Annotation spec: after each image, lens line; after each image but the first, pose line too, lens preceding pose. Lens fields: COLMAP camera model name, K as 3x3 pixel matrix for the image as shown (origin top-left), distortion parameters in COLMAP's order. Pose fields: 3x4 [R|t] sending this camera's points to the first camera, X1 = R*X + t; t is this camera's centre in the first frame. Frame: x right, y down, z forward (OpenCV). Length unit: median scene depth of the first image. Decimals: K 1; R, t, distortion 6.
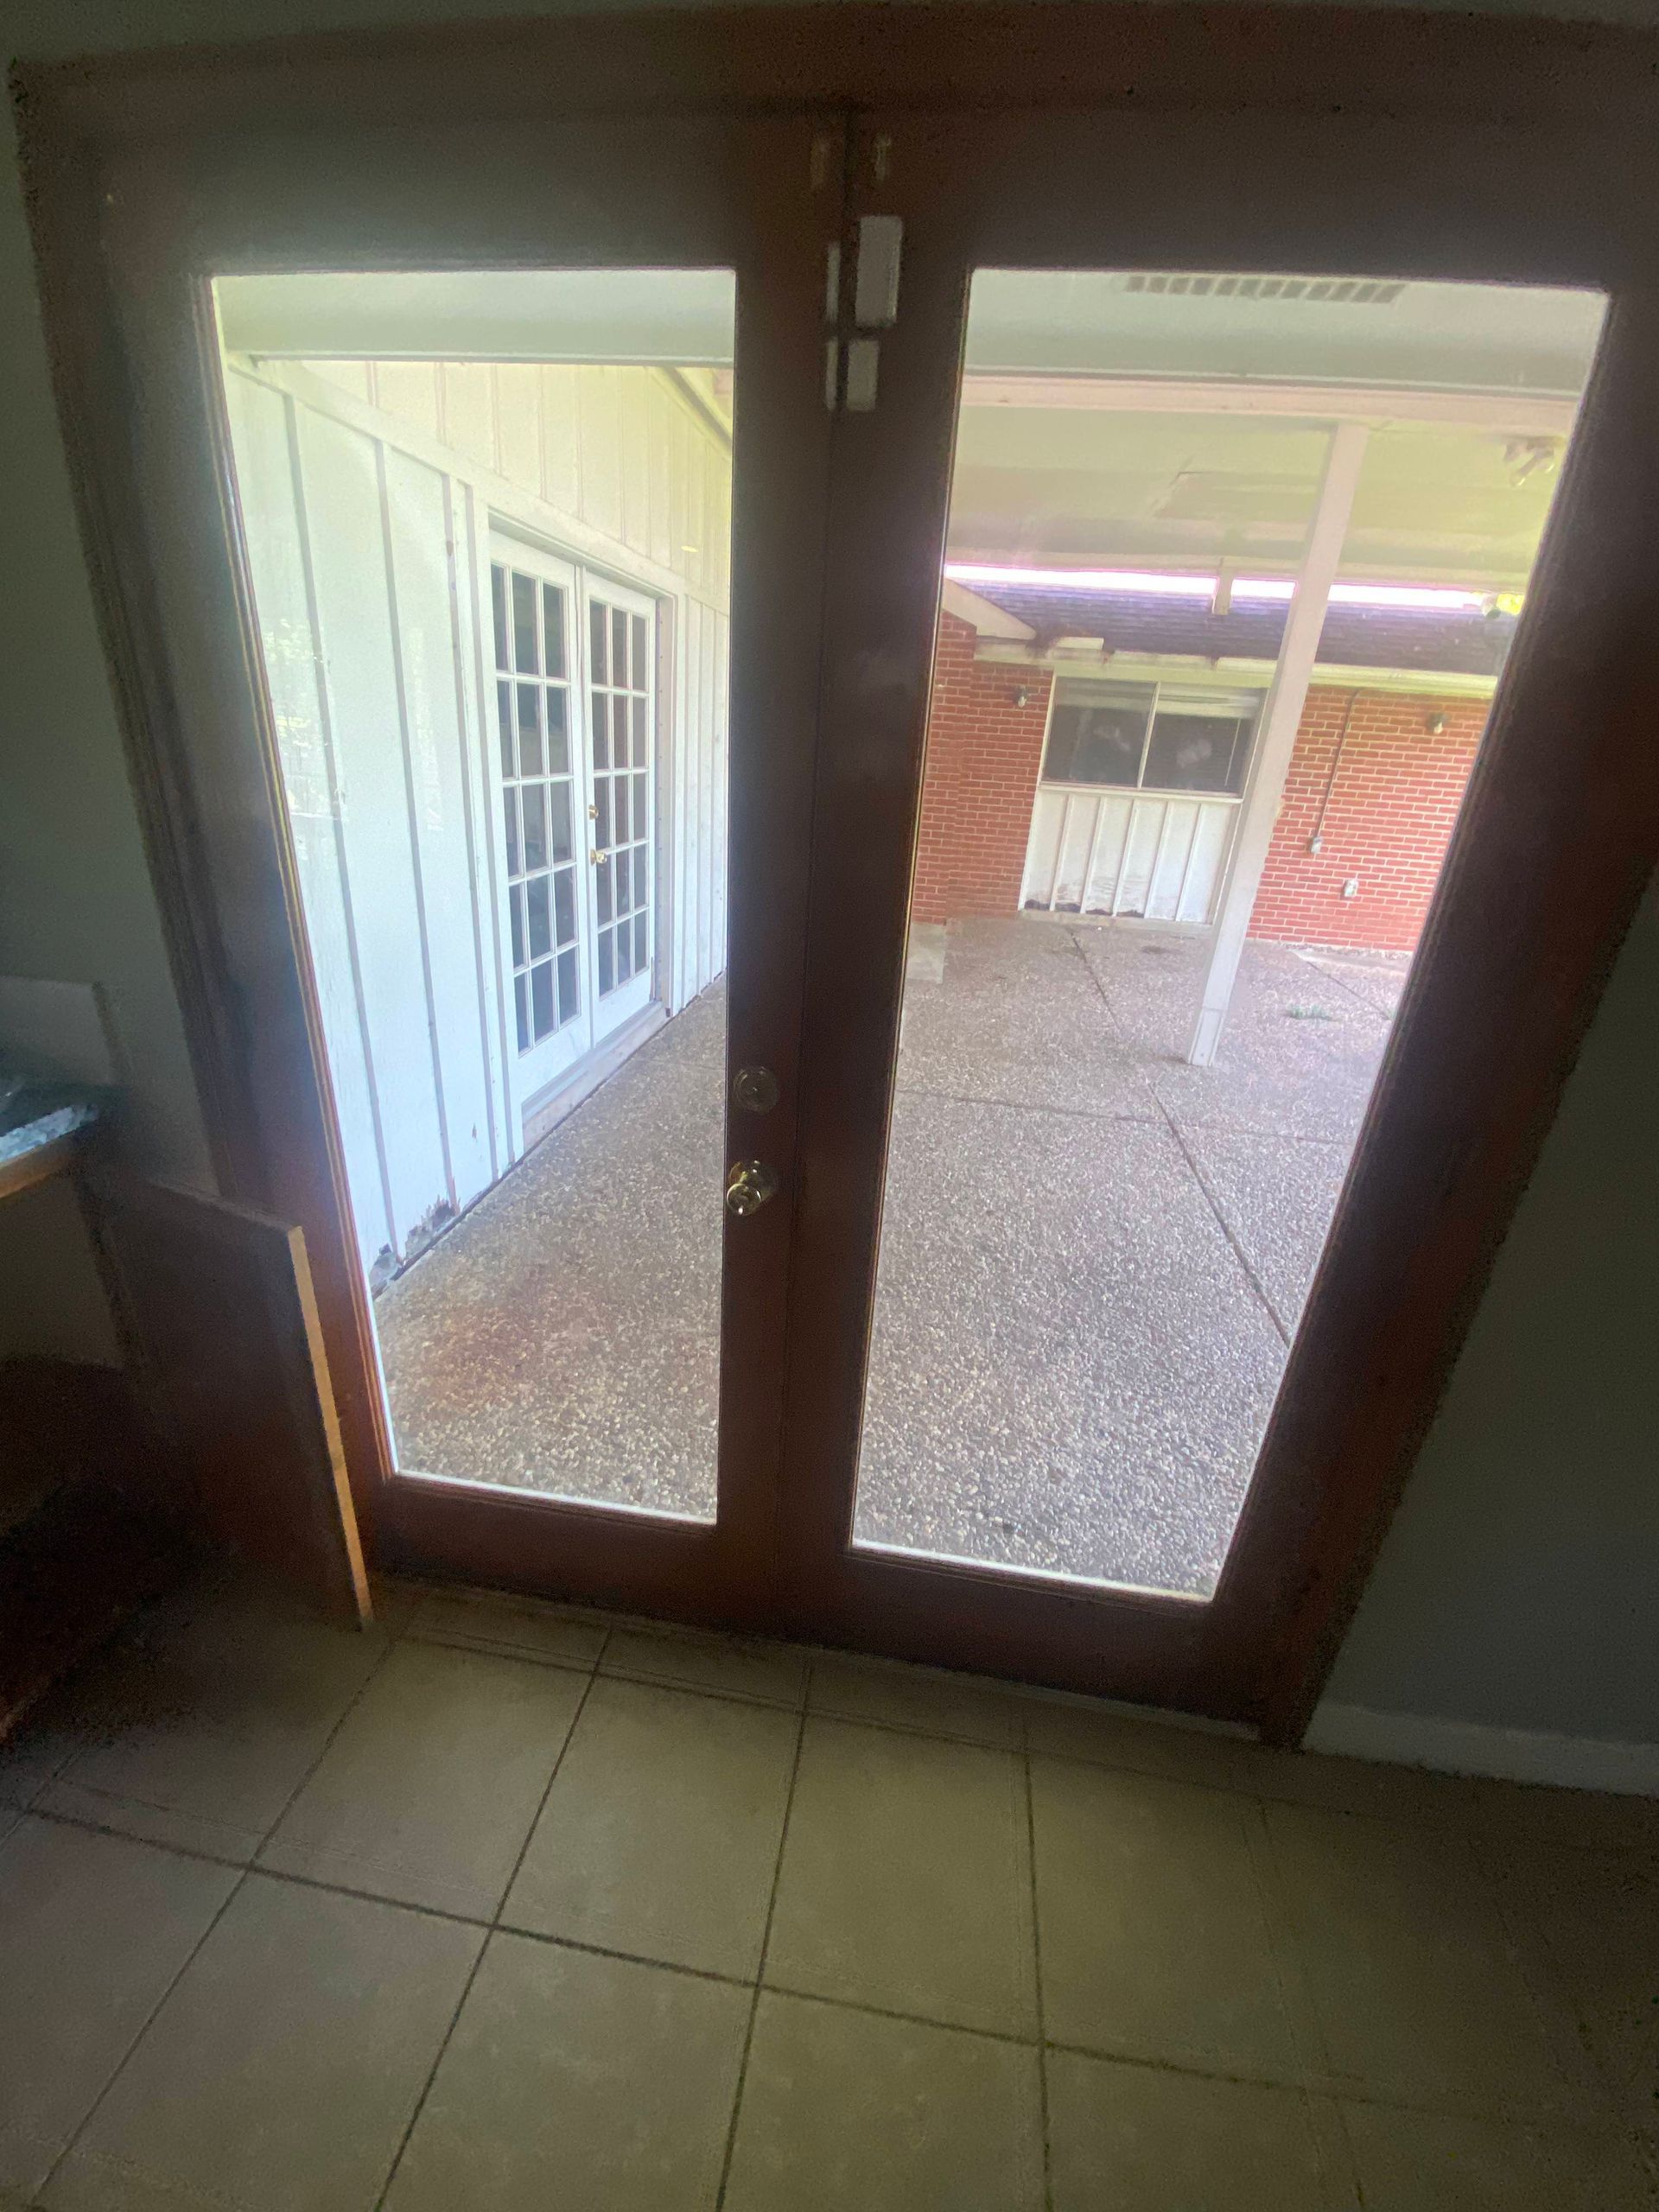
lens RADIAL K [[917.9, 0, 830.3], [0, 917.9, 1118.2], [0, 0, 1]] dist [0.023545, -0.001019]
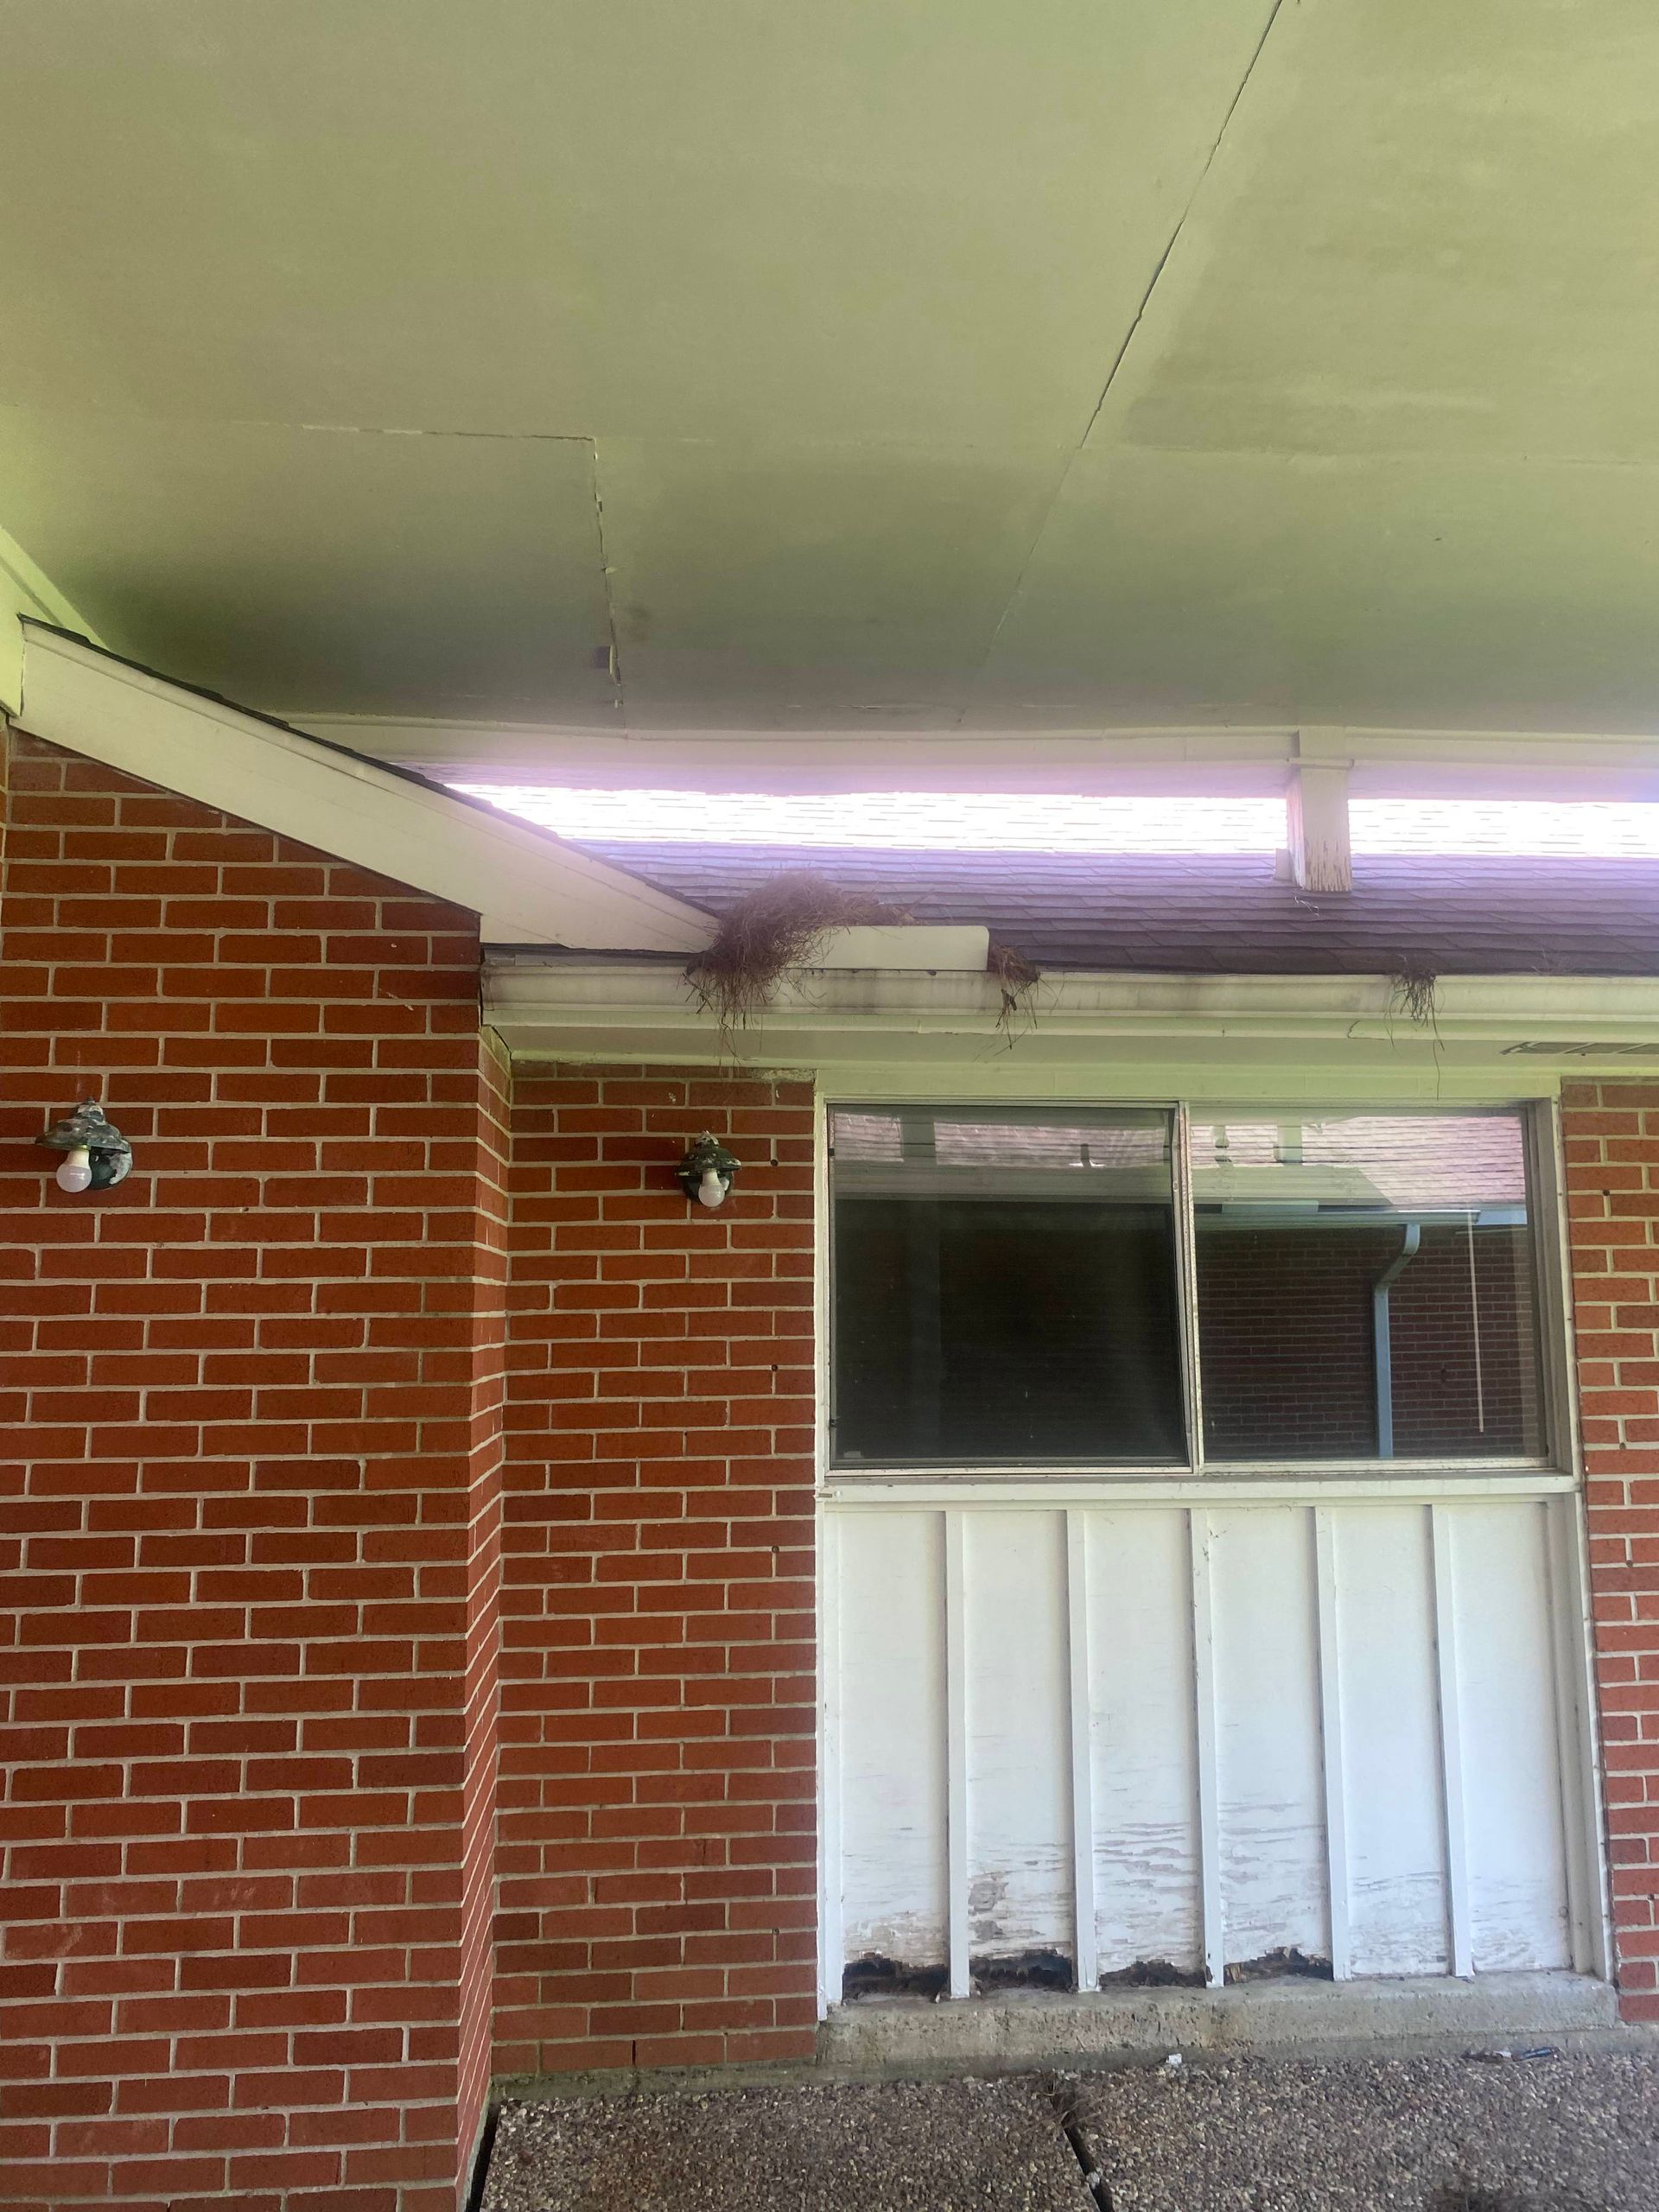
lens RADIAL K [[1652.0, 0, 851.4], [0, 1652.0, 1081.8], [0, 0, 1]] dist [0.017856, -0.030911]
pose [[0.973163, -0.039893, 0.226633, 0.135481], [0.151171, 0.853366, -0.498913, -0.229598], [-0.173498, 0.519783, 0.836495, 0.564319]]
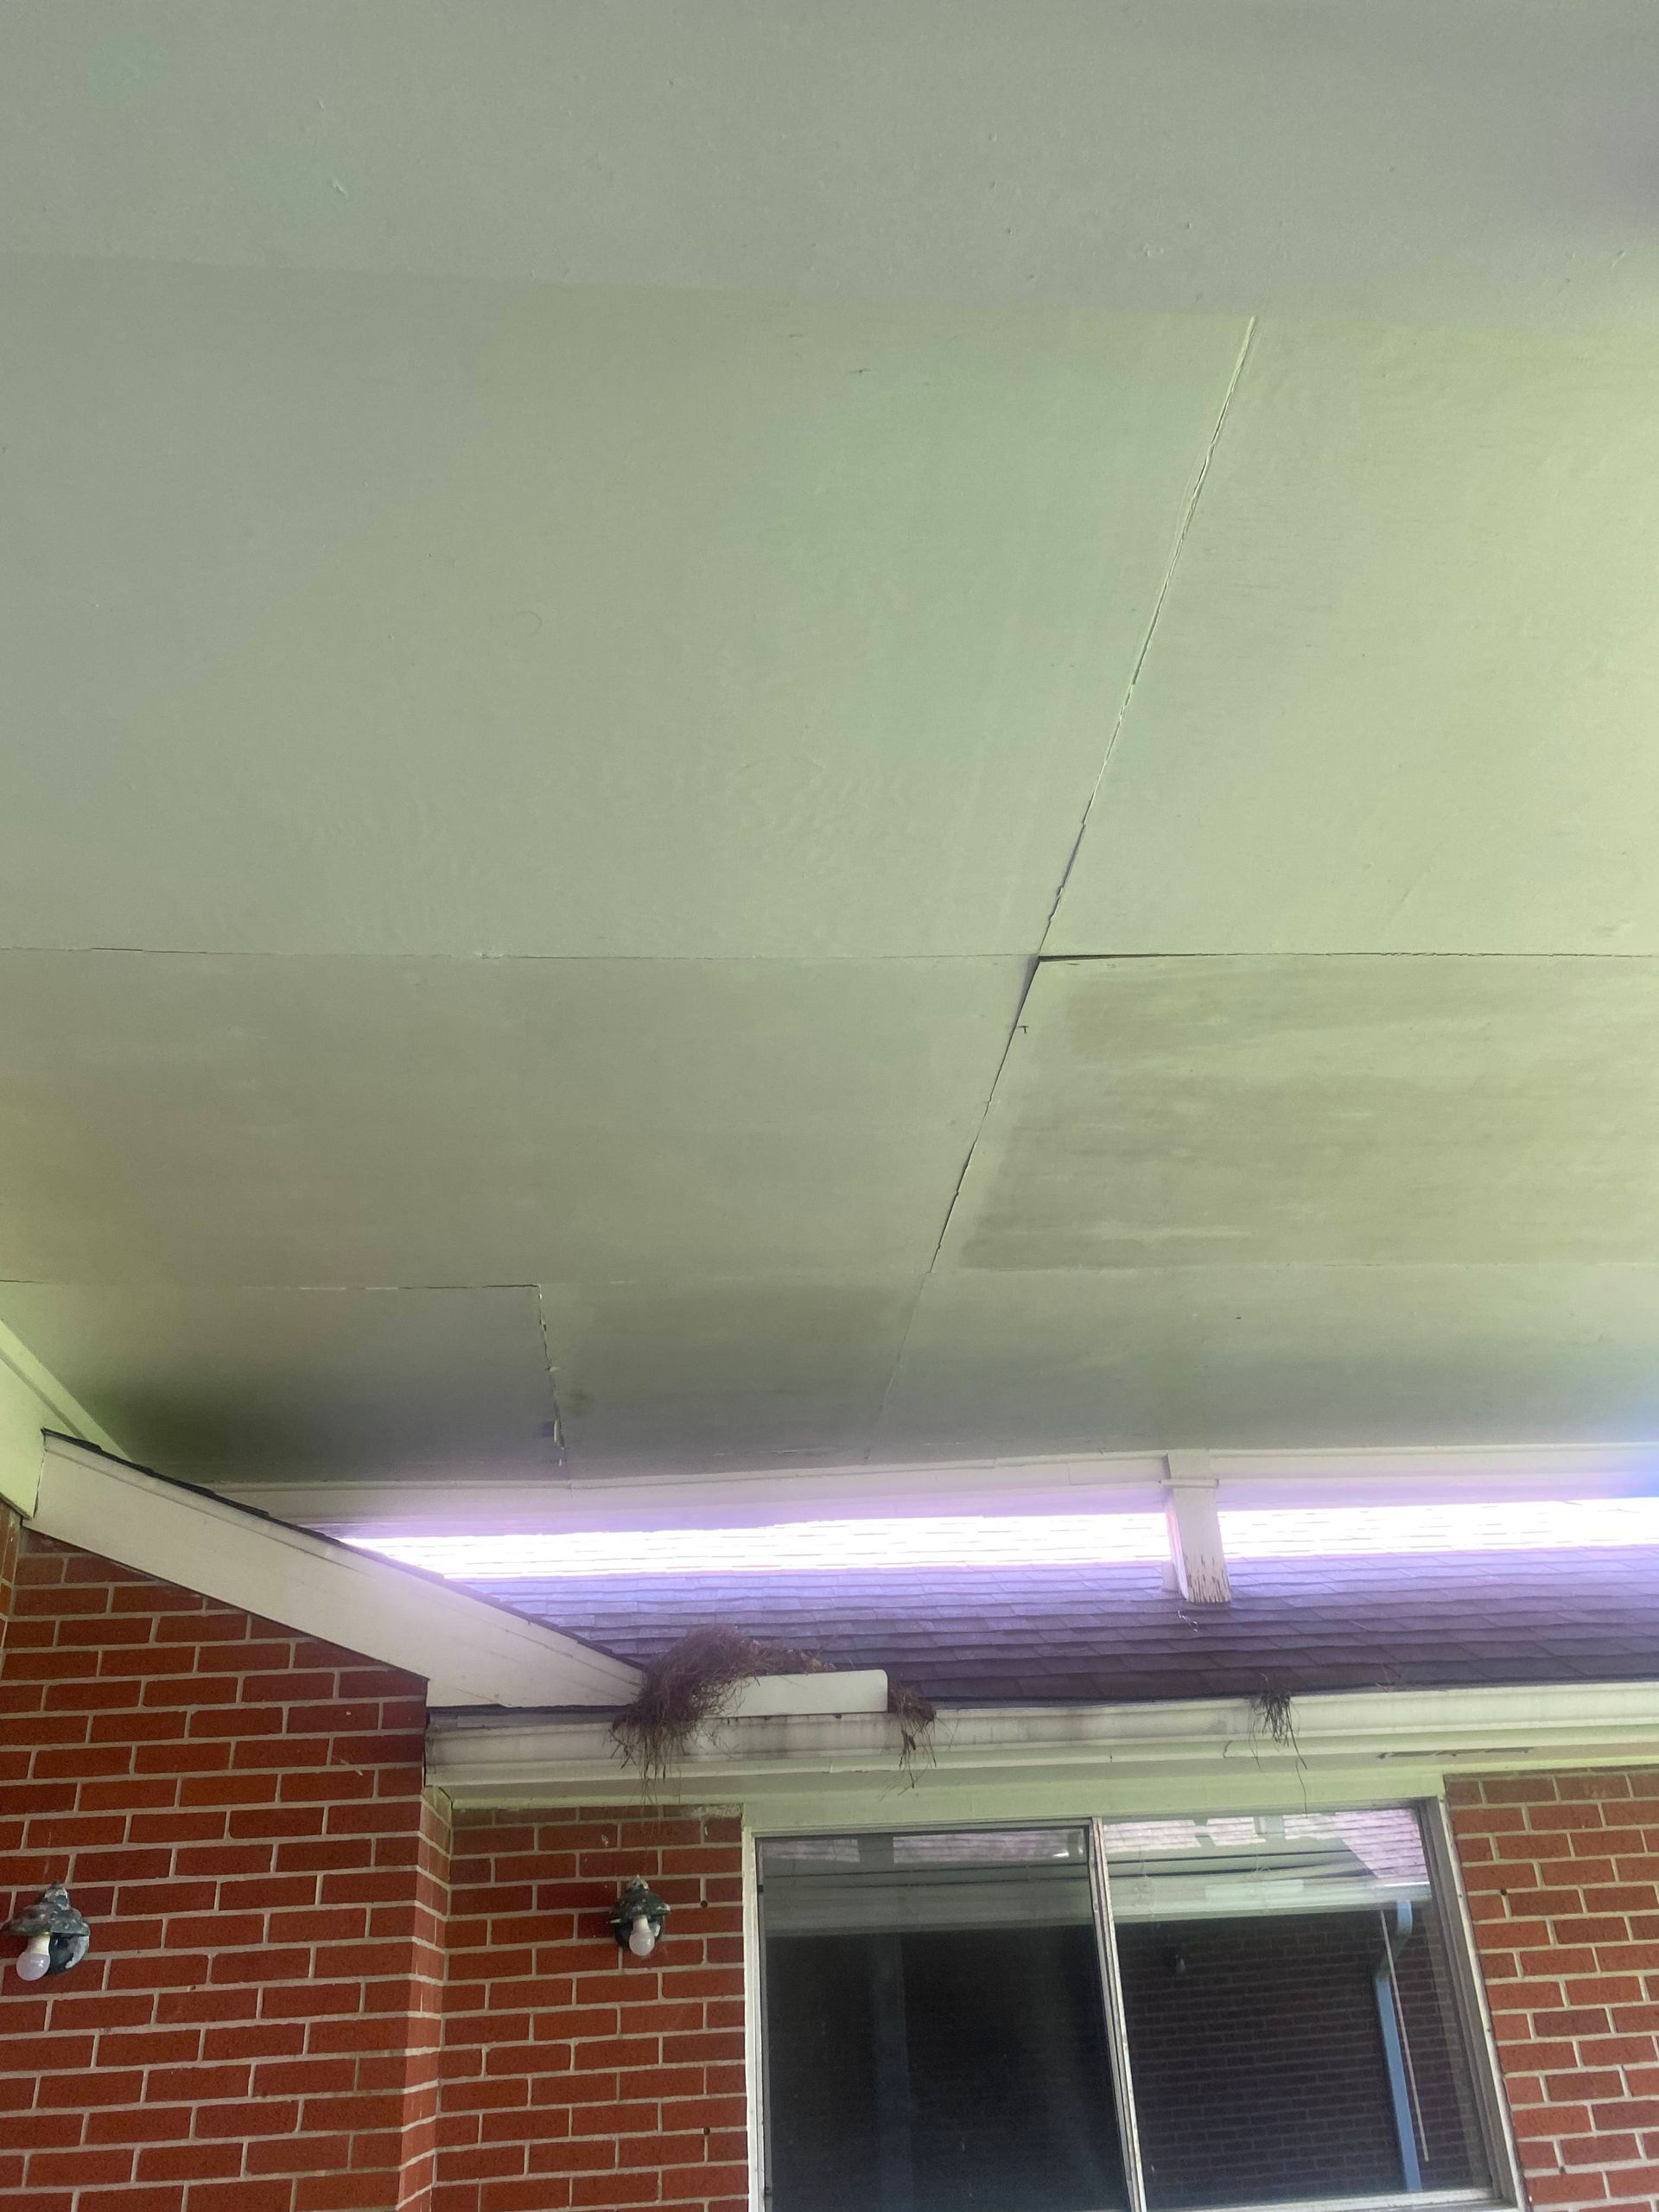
lens RADIAL K [[1652.0, 0, 849.3], [0, 1652.0, 1129.5], [0, 0, 1]] dist [0.017856, -0.030911]
pose [[0.968785, 0.001942, 0.247895, 0.139266], [0.193181, 0.620765, -0.759824, -0.209991], [-0.155360, 0.783995, 0.601012, 0.495008]]
